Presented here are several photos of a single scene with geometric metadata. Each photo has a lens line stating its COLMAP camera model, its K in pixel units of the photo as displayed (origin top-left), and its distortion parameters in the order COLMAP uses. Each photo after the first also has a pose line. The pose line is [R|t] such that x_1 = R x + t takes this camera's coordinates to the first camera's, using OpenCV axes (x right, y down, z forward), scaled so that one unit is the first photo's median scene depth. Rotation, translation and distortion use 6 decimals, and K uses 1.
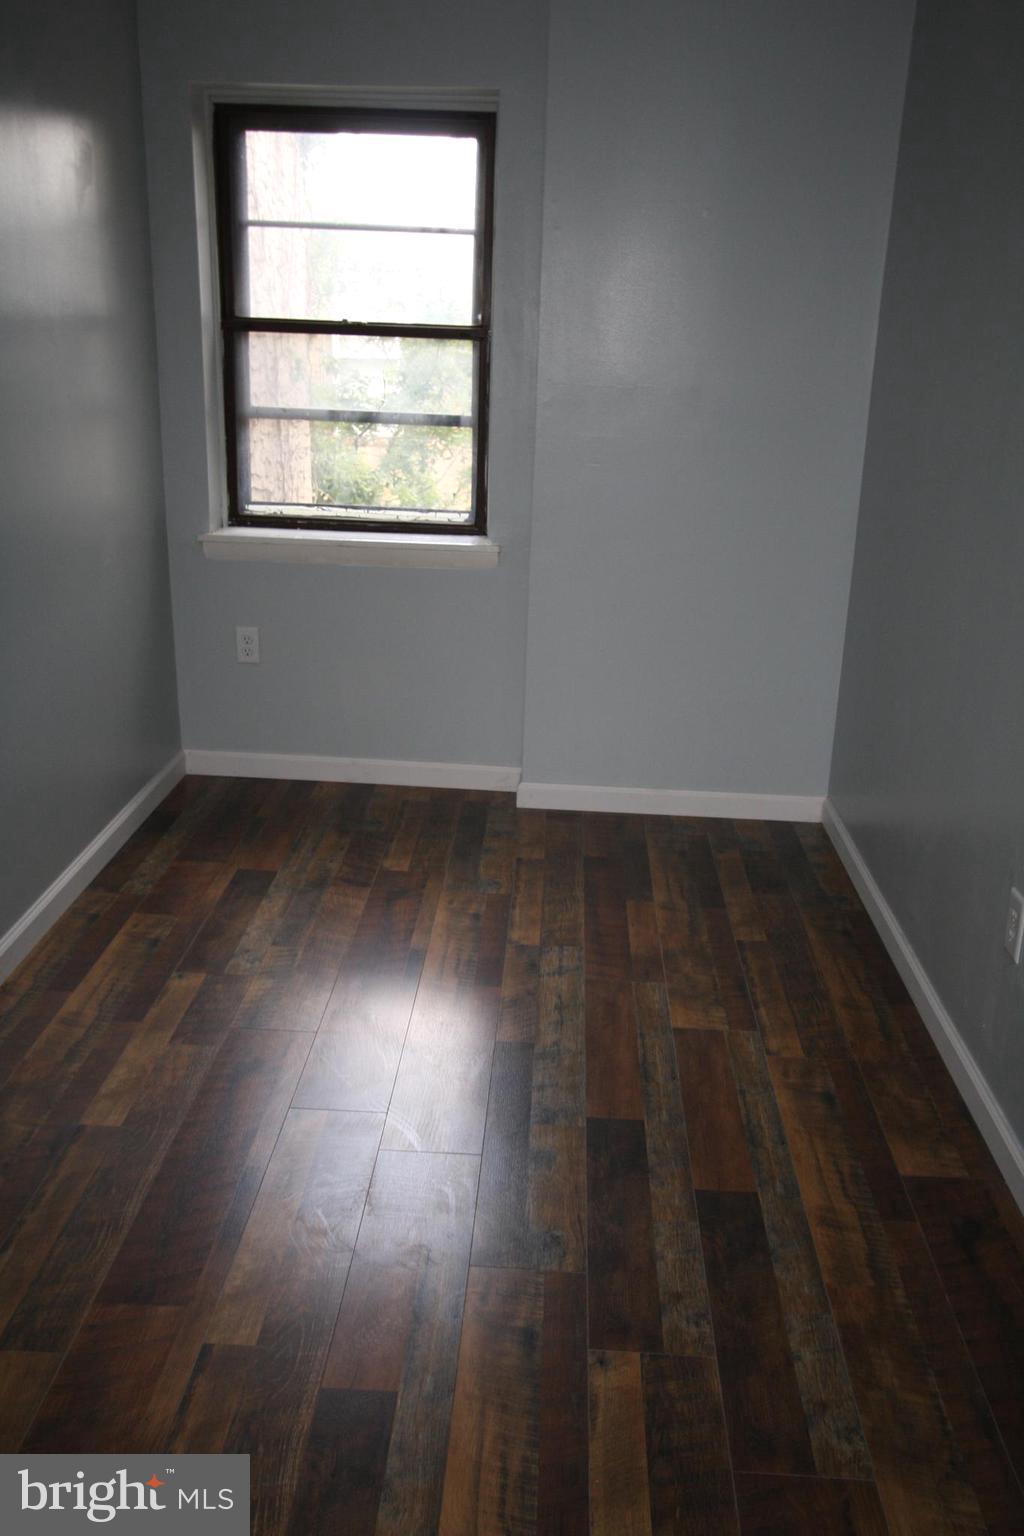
lens RADIAL K [[1335.5, 0, 512.4], [0, 1335.5, 775.7], [0, 0, 1]] dist [-0.004238, 0.008342]
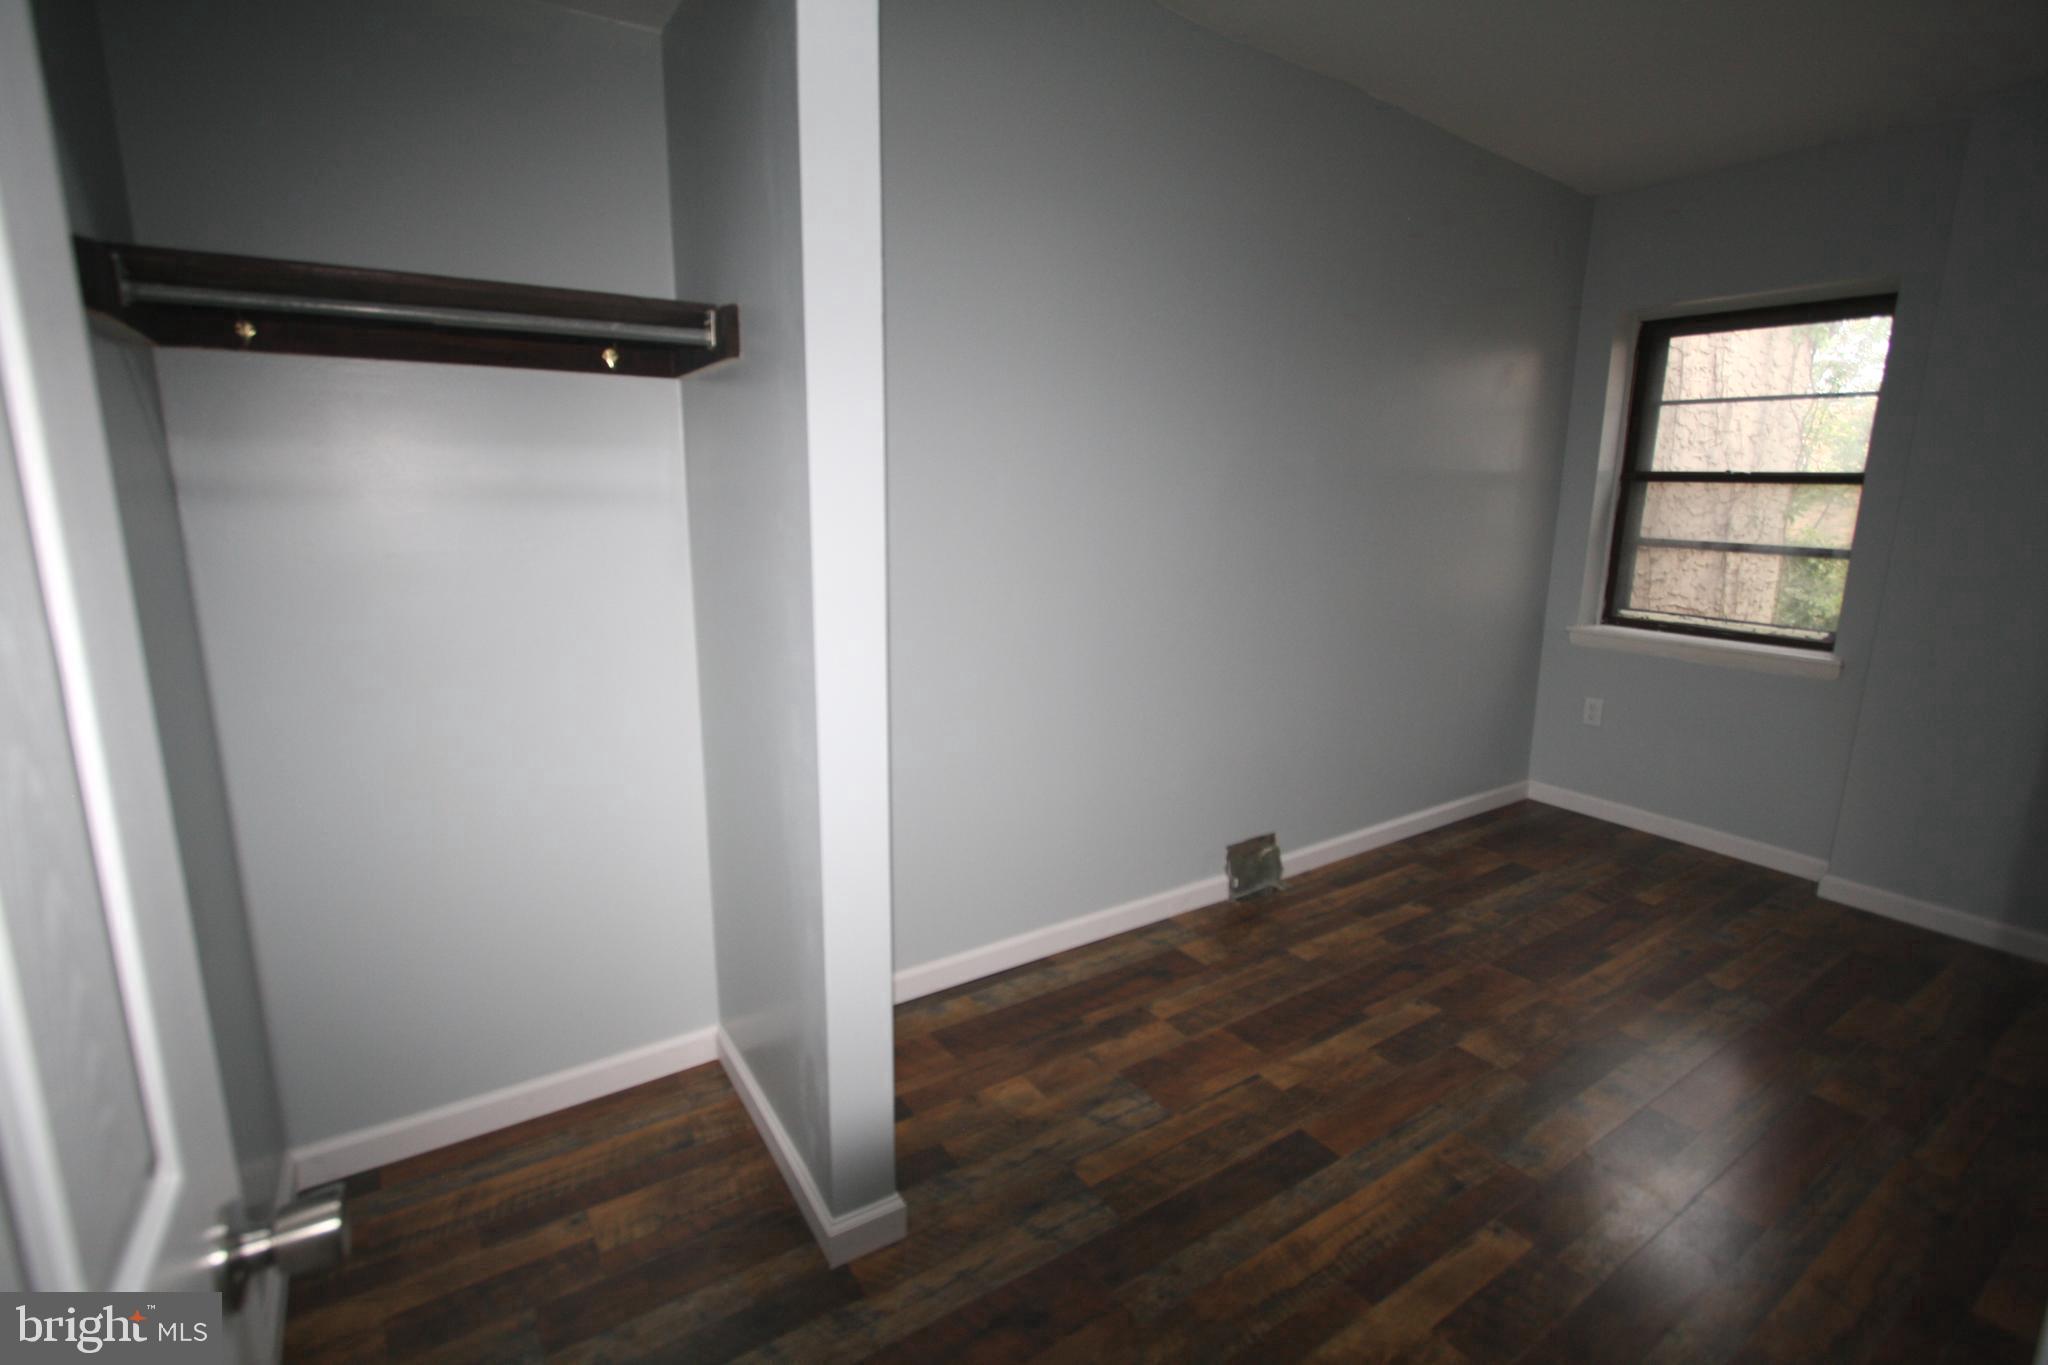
lens RADIAL K [[945.3, 0, 1012.9], [0, 945.3, 678.2], [0, 0, 1]] dist [-0.016672, 0.001055]
pose [[0.590908, 0.141380, -0.794254, 0.236947], [-0.245618, 0.969313, -0.010194, 0.024374], [0.768440, 0.201106, 0.607500, -0.010774]]
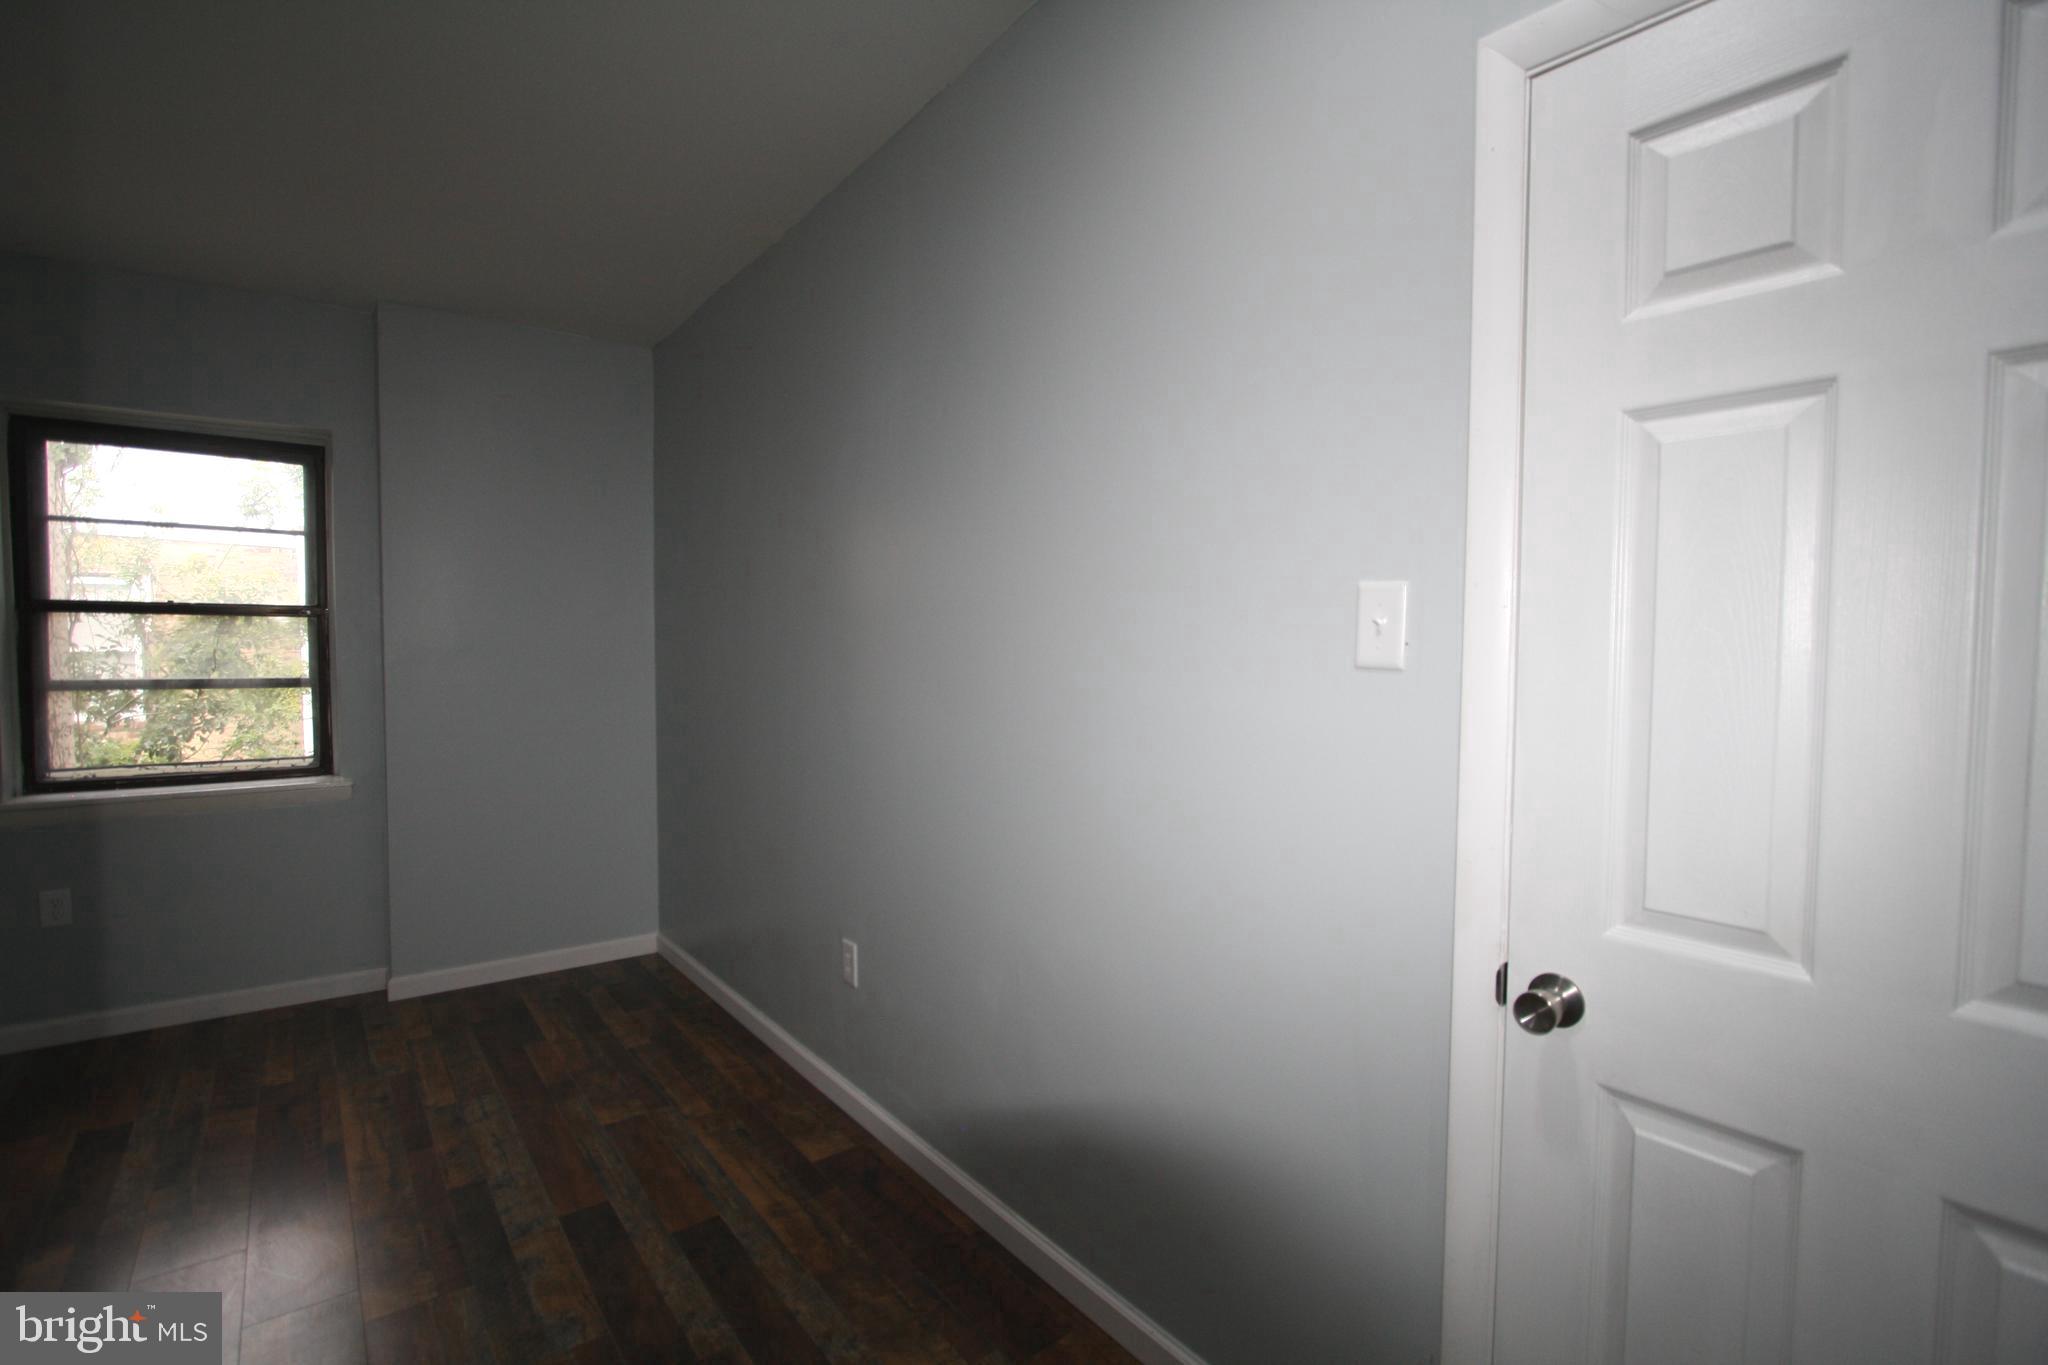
lens RADIAL K [[945.3, 0, 1012.9], [0, 945.3, 678.2], [0, 0, 1]] dist [-0.016672, 0.001055]
pose [[0.763809, -0.051742, 0.643365, -0.107703], [0.218128, 0.958828, -0.181851, 0.024659], [-0.607467, 0.279235, 0.743648, -0.005220]]
